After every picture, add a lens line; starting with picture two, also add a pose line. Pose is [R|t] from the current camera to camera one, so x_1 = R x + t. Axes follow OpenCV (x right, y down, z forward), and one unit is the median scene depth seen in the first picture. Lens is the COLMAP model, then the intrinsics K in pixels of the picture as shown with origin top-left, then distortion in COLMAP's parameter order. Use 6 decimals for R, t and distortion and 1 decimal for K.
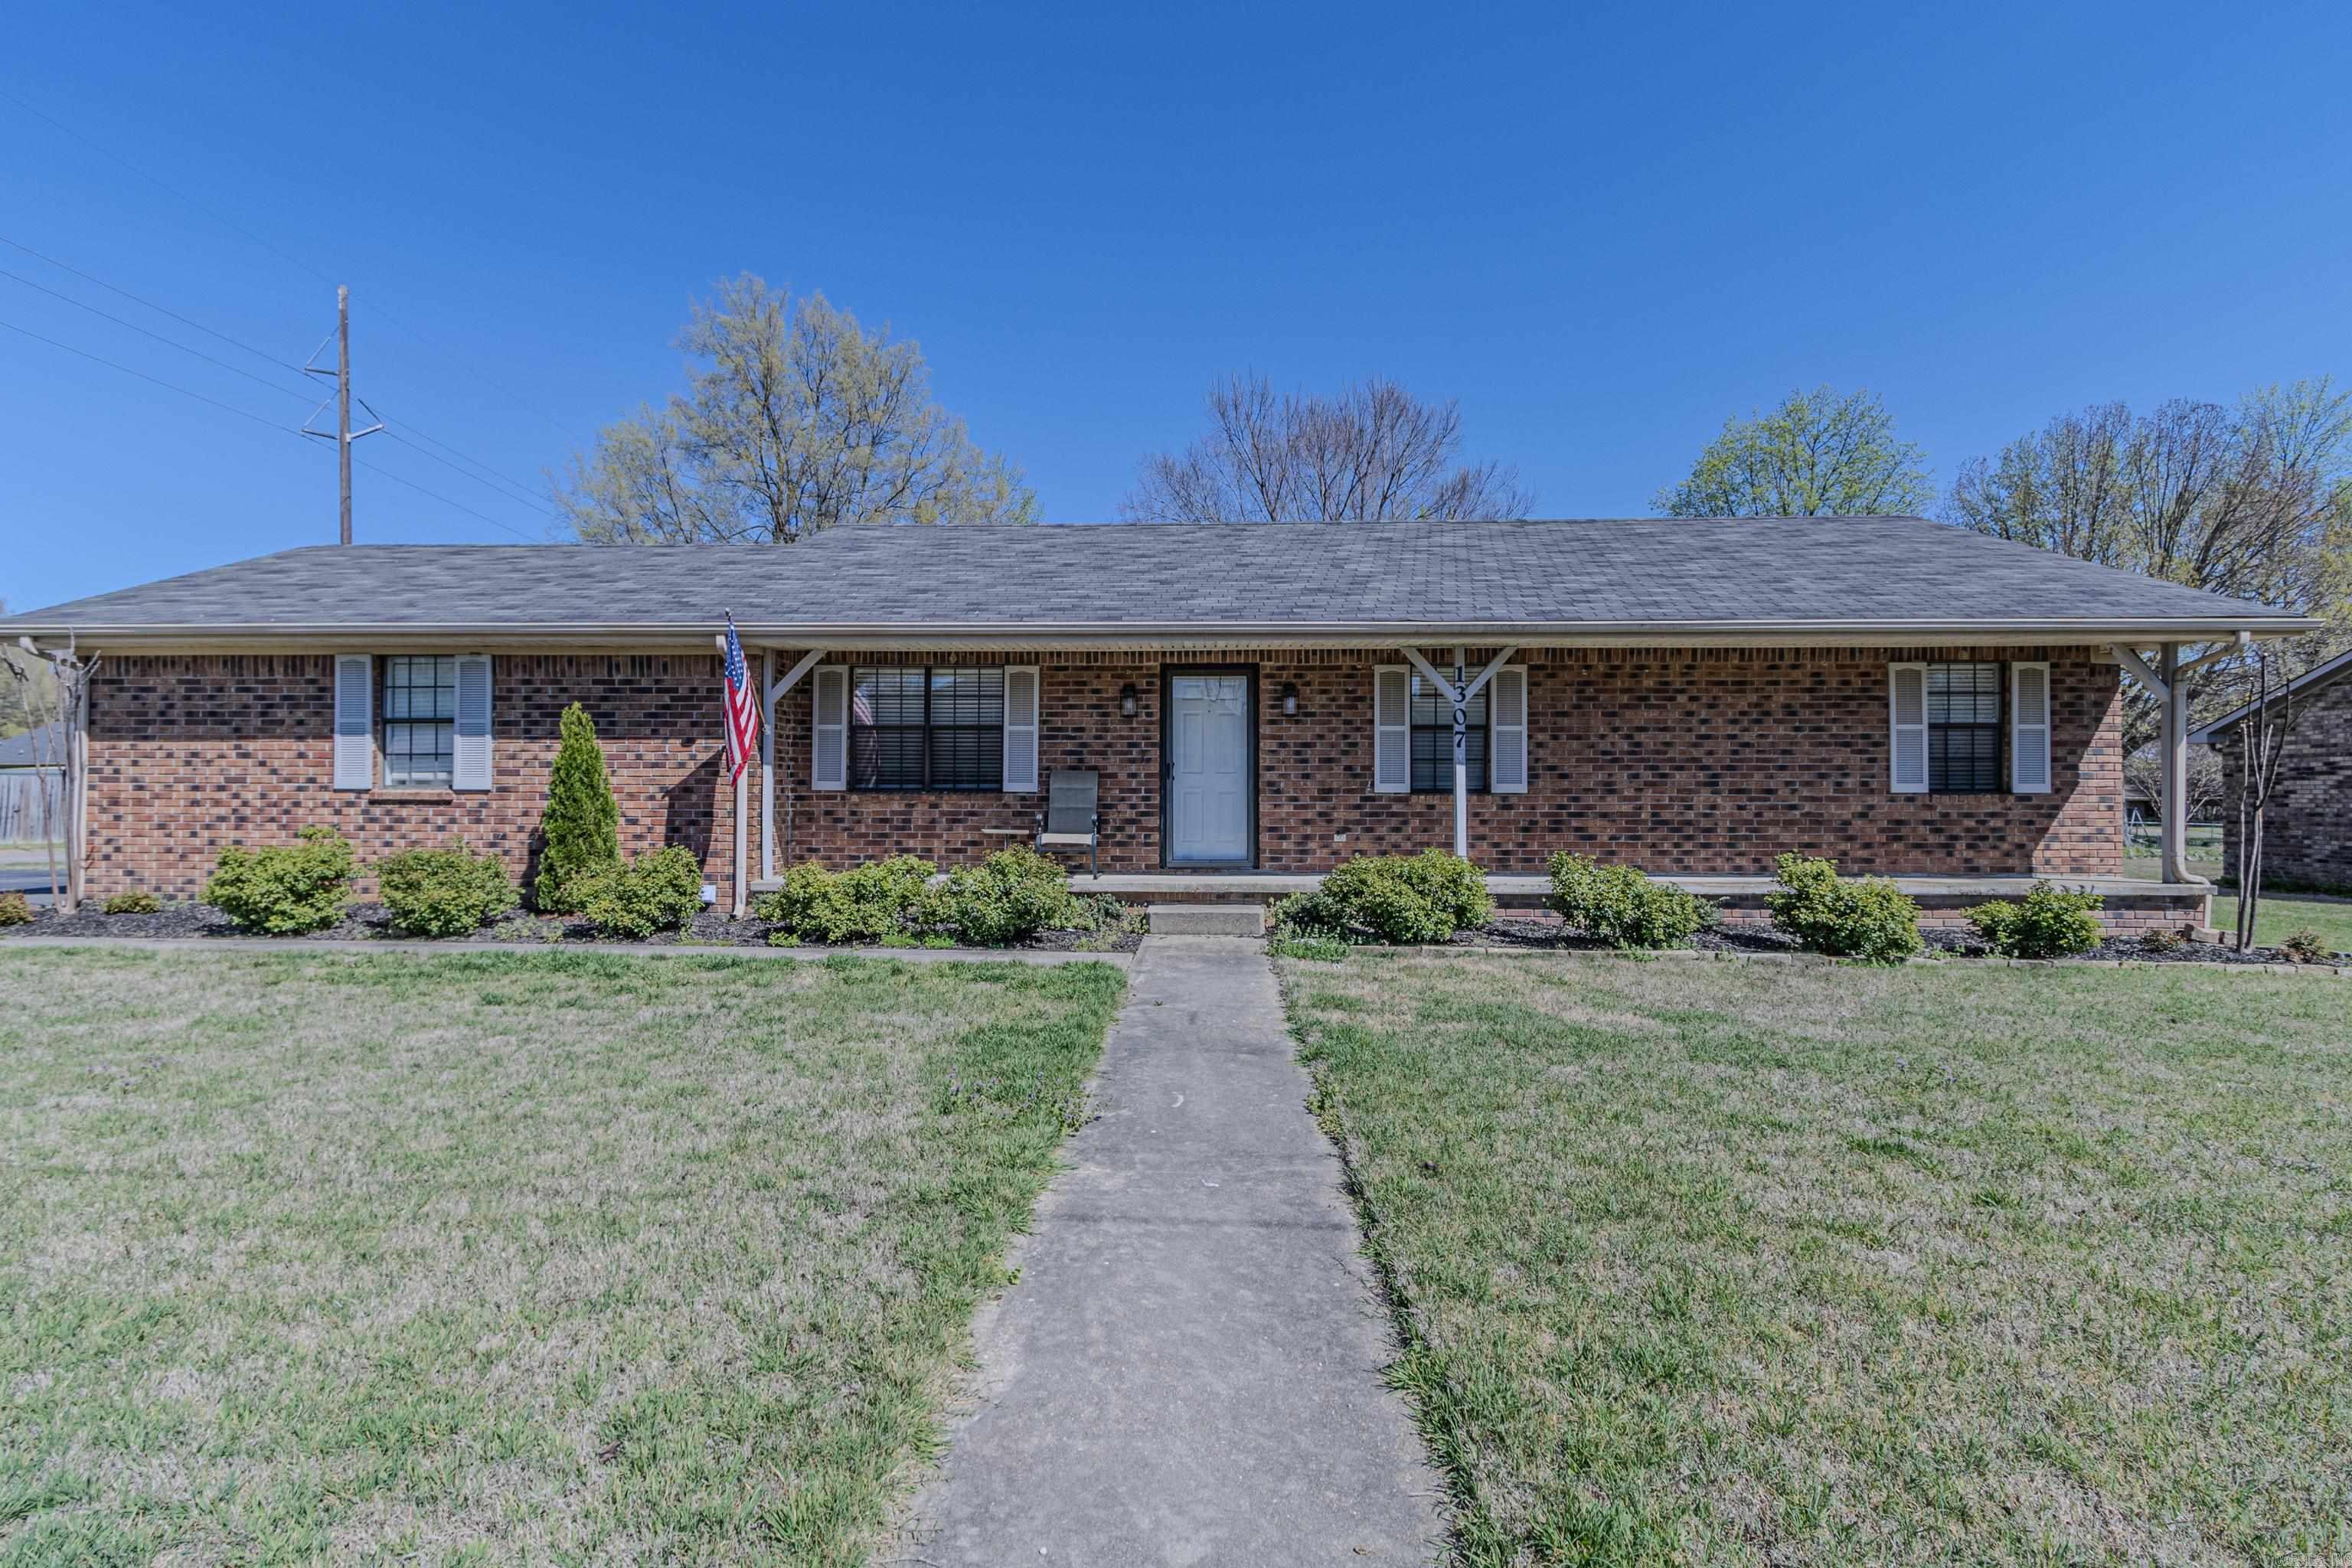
lens RADIAL K [[1093.2, 0, 1184.6], [0, 1093.2, 790.7], [0, 0, 1]] dist [0.010243, -0.001957]
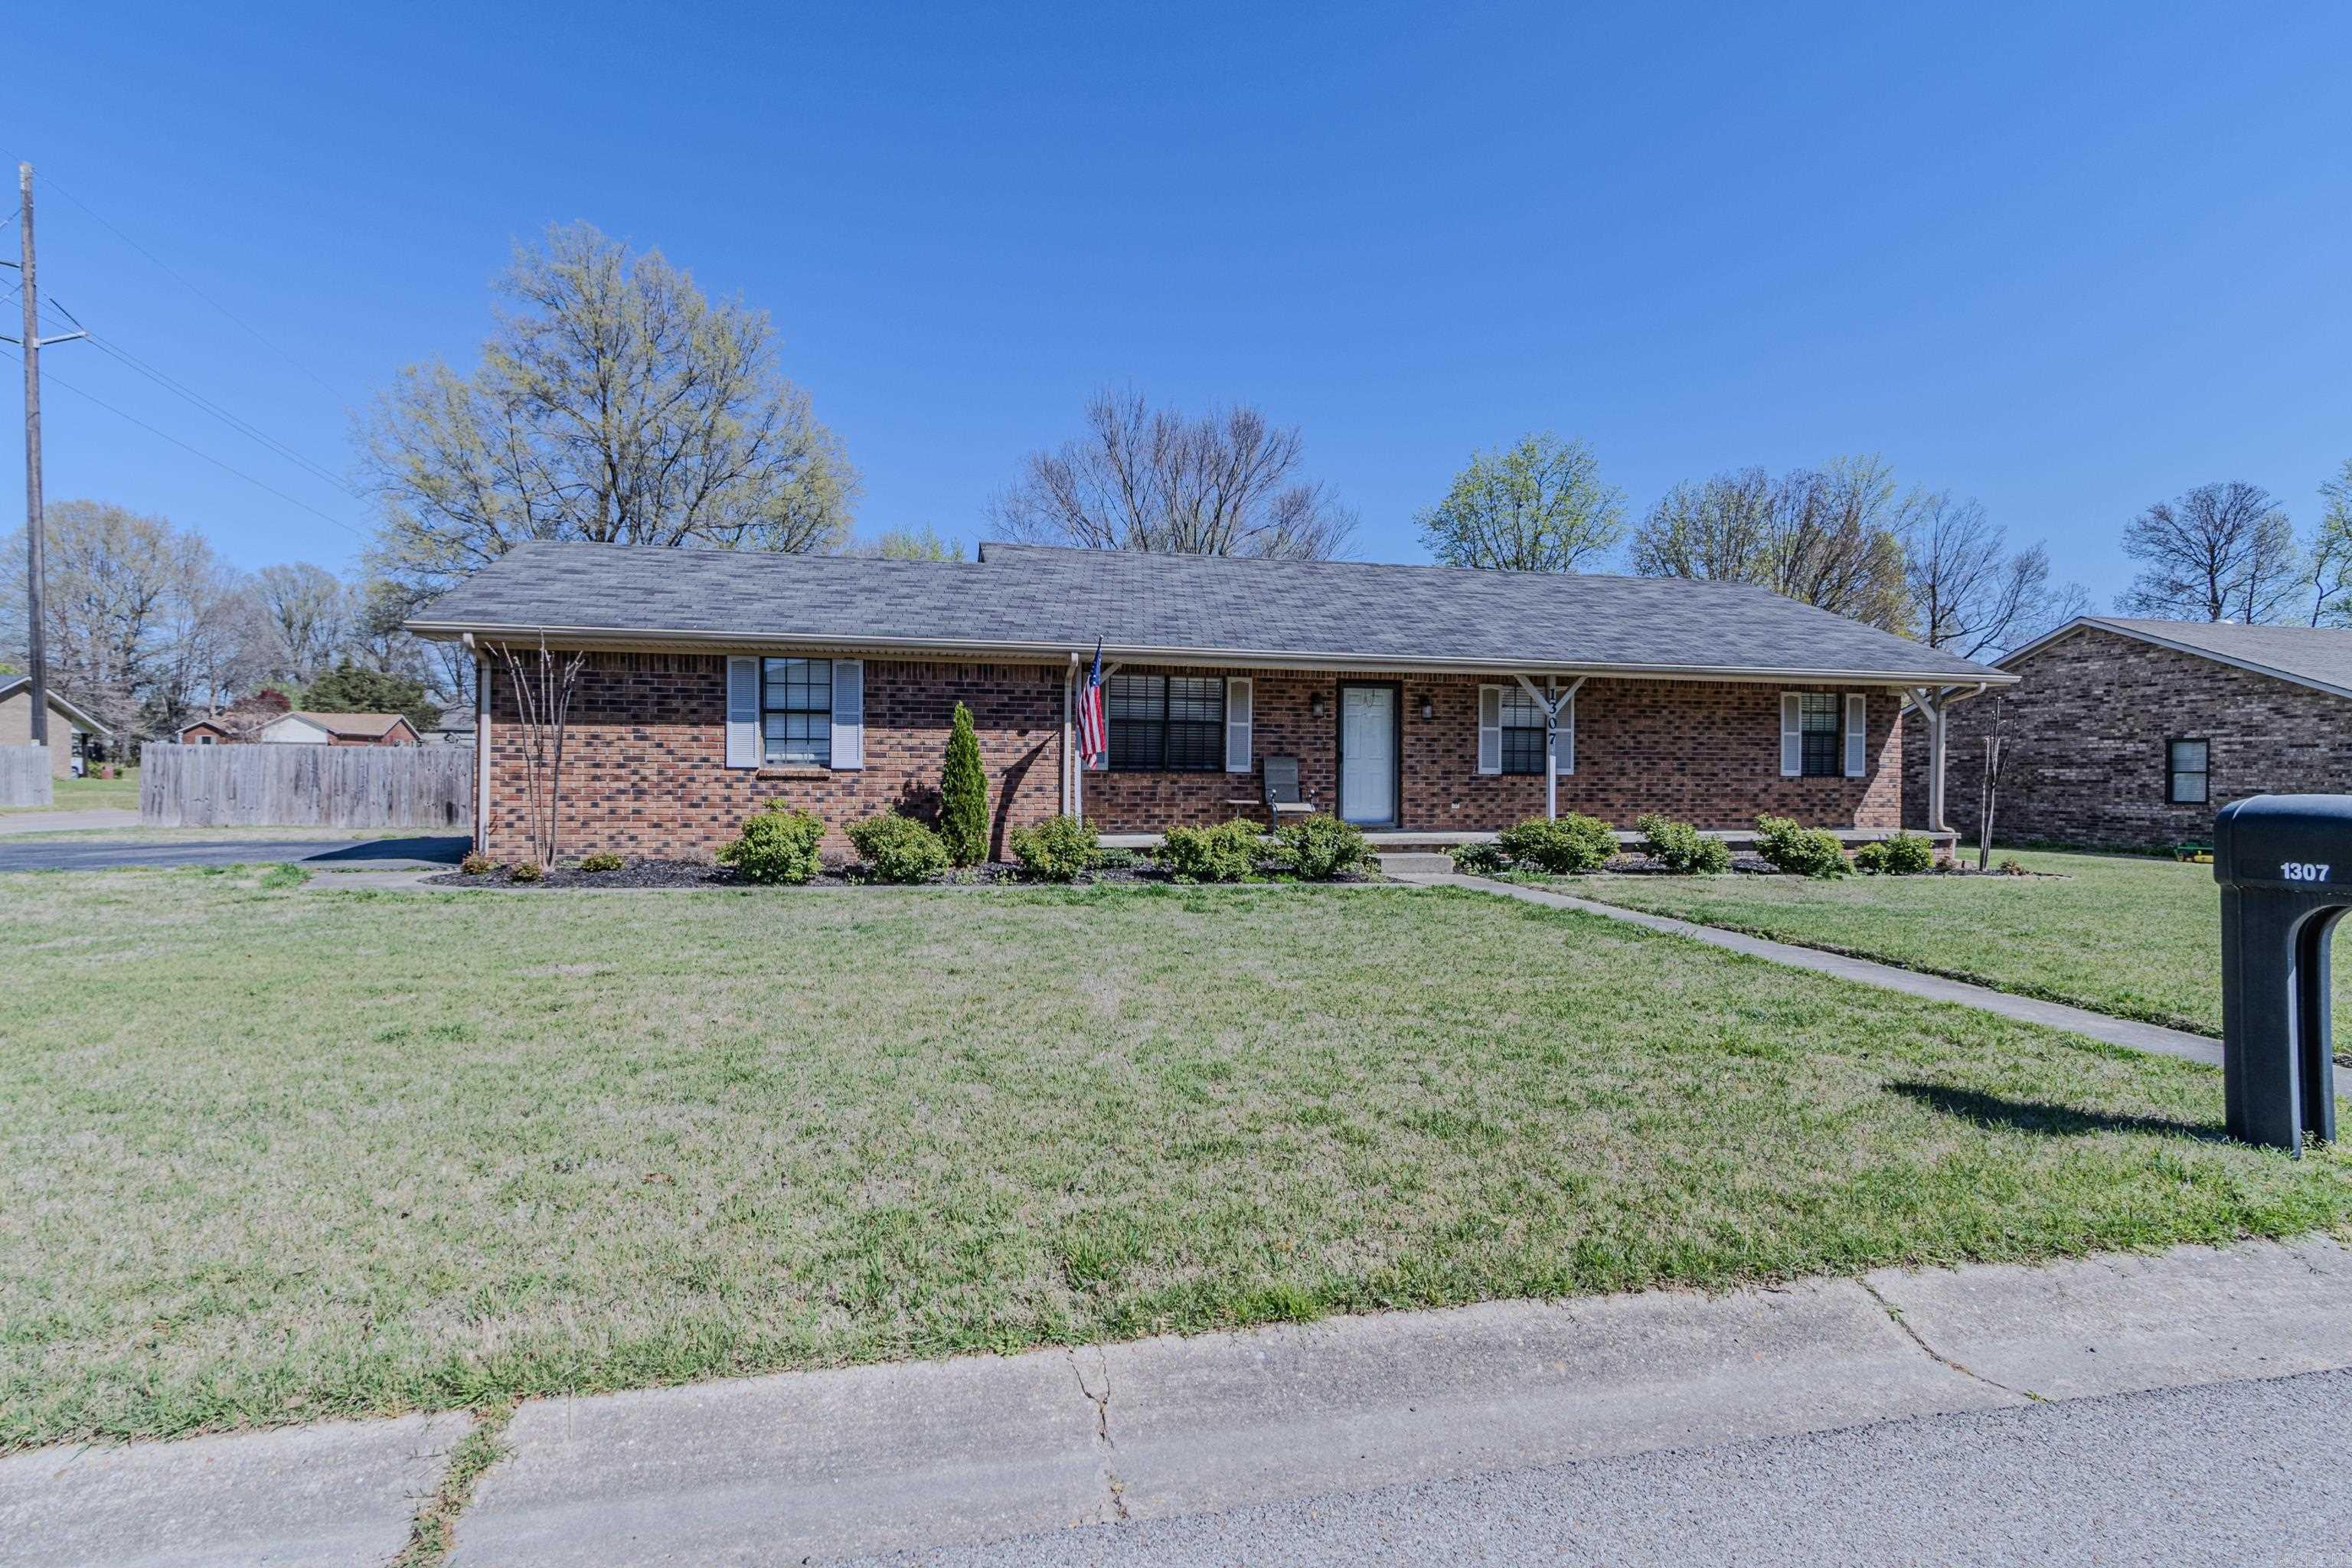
lens RADIAL K [[1093.2, 0, 1170.9], [0, 1093.2, 779.5], [0, 0, 1]] dist [0.010243, -0.001957]
pose [[0.966280, 0.003934, 0.257462, -0.584418], [-0.008163, 0.999849, 0.015357, -0.009892], [-0.257363, -0.016941, 0.966166, -0.271914]]
